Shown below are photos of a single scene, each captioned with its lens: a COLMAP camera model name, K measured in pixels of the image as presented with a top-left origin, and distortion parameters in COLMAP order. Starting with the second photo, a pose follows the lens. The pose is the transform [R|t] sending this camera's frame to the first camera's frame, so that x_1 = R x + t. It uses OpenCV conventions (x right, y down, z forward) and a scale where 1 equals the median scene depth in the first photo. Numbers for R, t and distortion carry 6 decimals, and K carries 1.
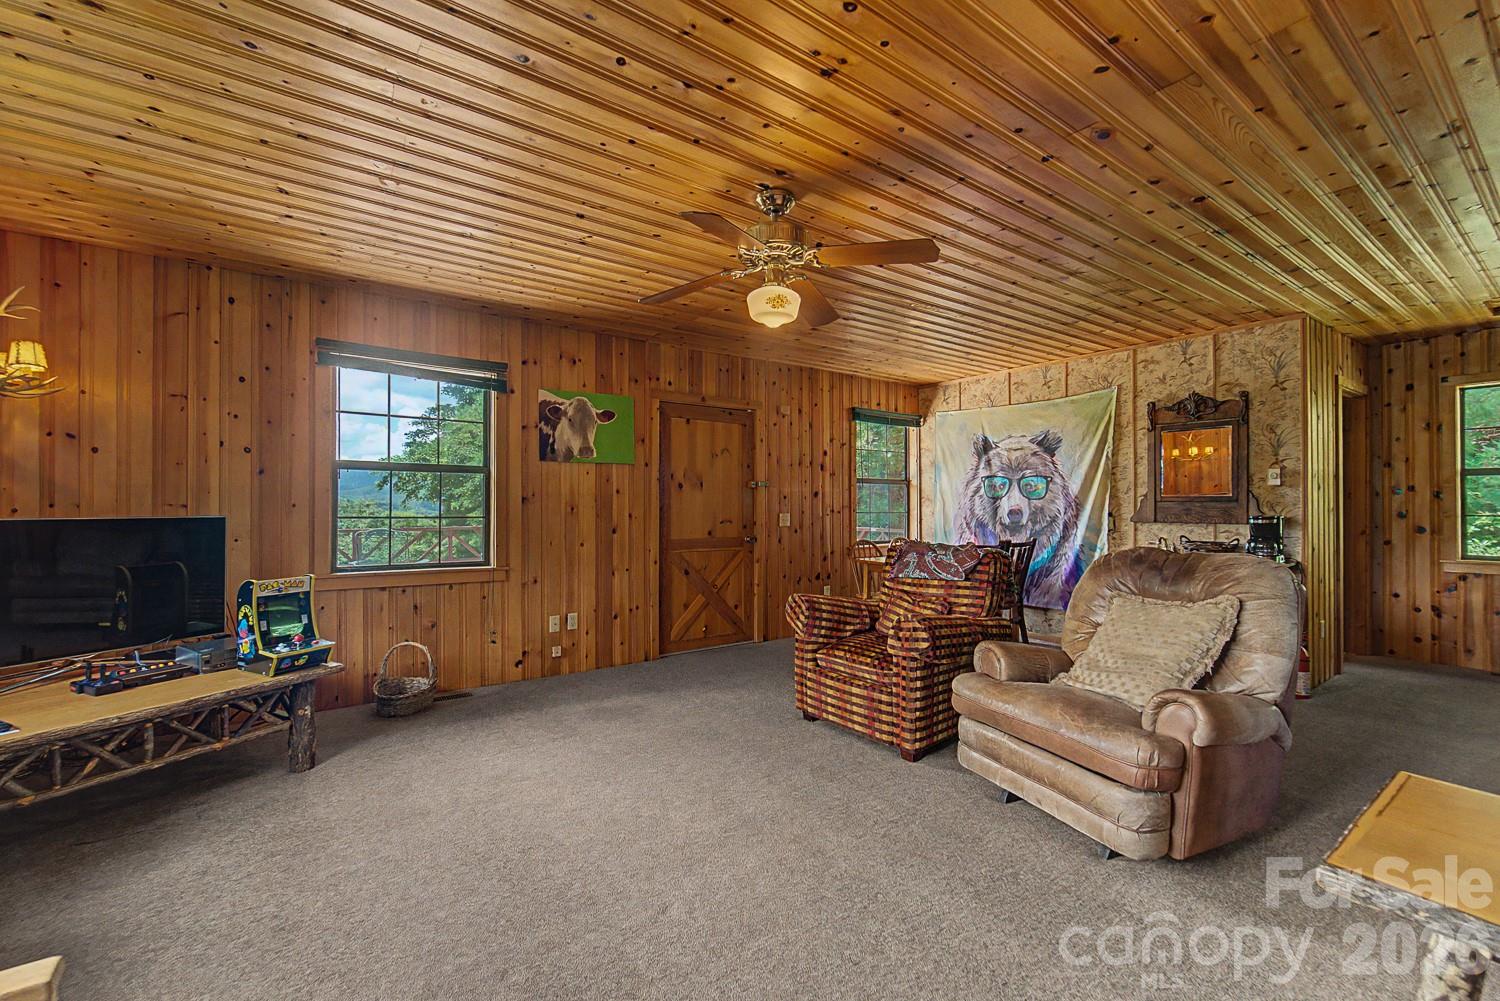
lens RADIAL K [[620.9, 0, 746.3], [0, 620.9, 510.4], [0, 0, 1]] dist [-0.000094, -0.000809]
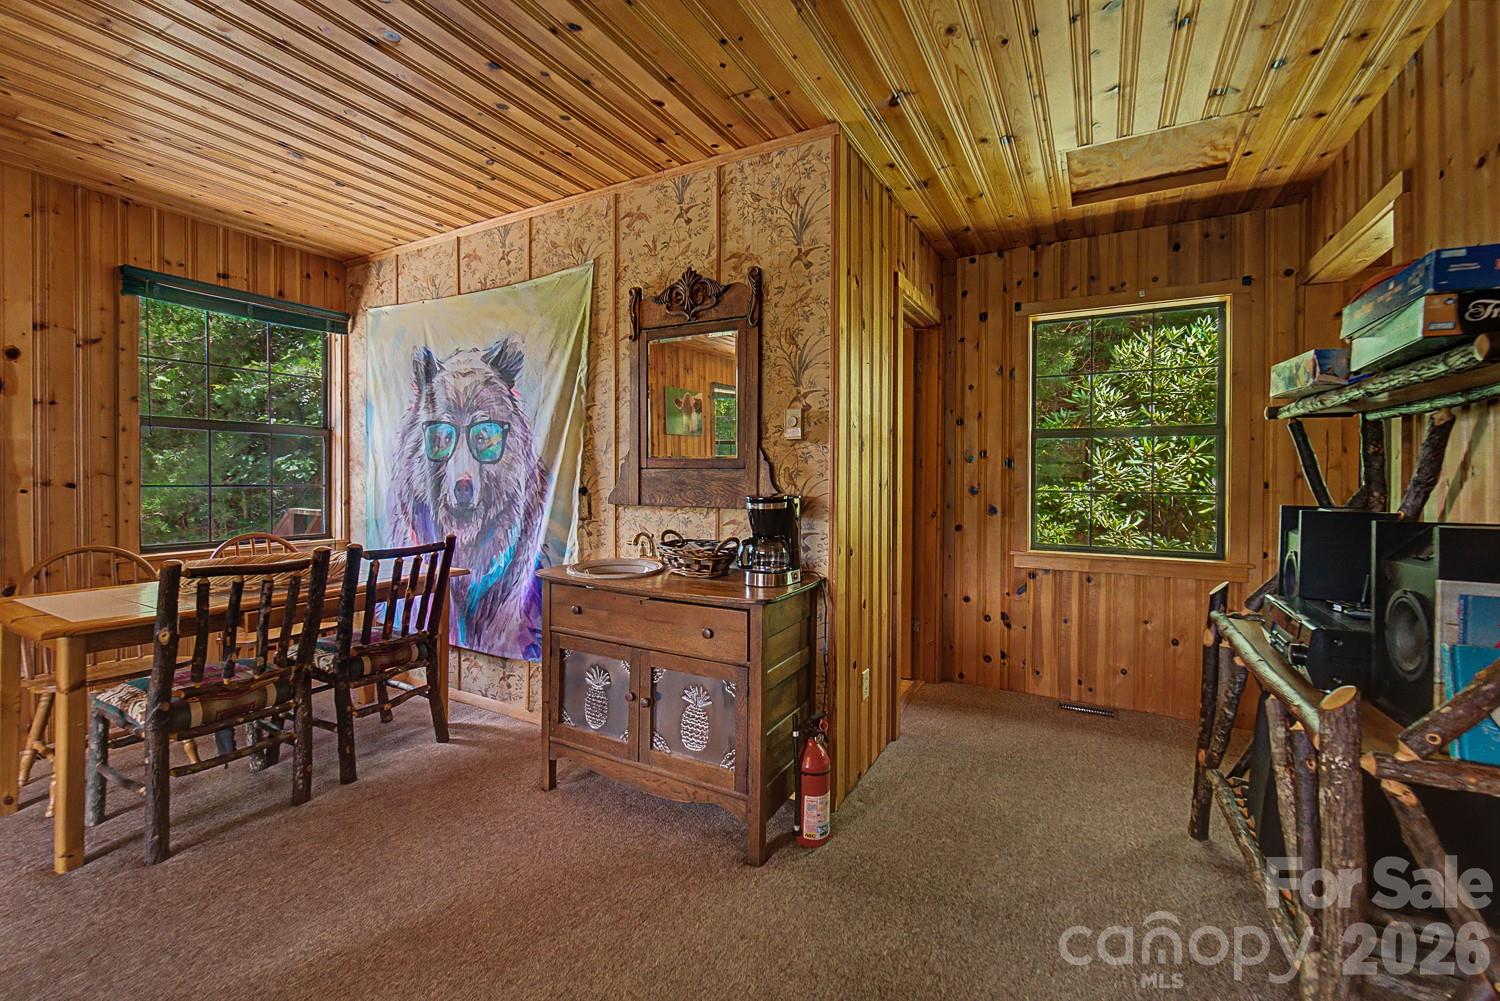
lens RADIAL K [[624.2, 0, 750.5], [0, 624.2, 495.2], [0, 0, 1]] dist [0.000802, -0.000300]
pose [[0.902774, -0.006838, 0.430060, 0.492650], [-0.003169, 0.999741, 0.022550, -0.002691], [-0.430103, -0.021720, 0.902519, 0.439257]]
